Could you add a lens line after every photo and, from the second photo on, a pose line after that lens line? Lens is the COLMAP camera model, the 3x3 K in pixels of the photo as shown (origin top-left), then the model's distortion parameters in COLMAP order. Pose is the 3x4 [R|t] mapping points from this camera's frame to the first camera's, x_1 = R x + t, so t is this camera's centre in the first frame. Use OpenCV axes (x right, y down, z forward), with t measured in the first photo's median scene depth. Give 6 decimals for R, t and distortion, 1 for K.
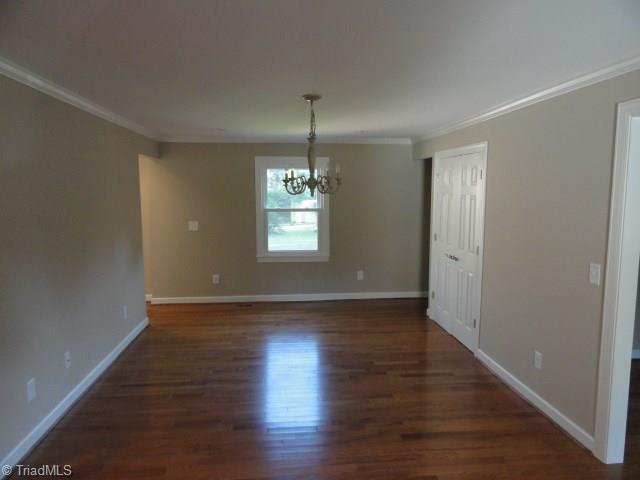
lens RADIAL K [[450.7, 0, 318.5], [0, 450.7, 238.4], [0, 0, 1]] dist [-0.005802, 0.014075]
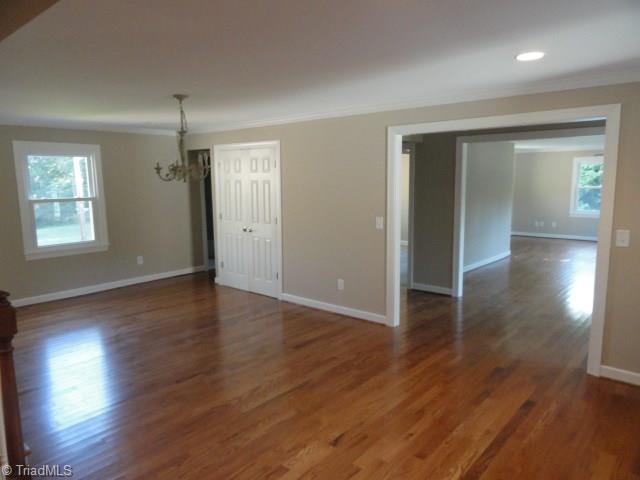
lens RADIAL K [[450.7, 0, 324.7], [0, 450.7, 239.6], [0, 0, 1]] dist [-0.005802, 0.014075]
pose [[0.723312, -0.103618, 0.682703, -0.346387], [0.084943, 0.994520, 0.060948, 0.008602], [-0.685277, 0.013907, 0.728149, -0.059015]]
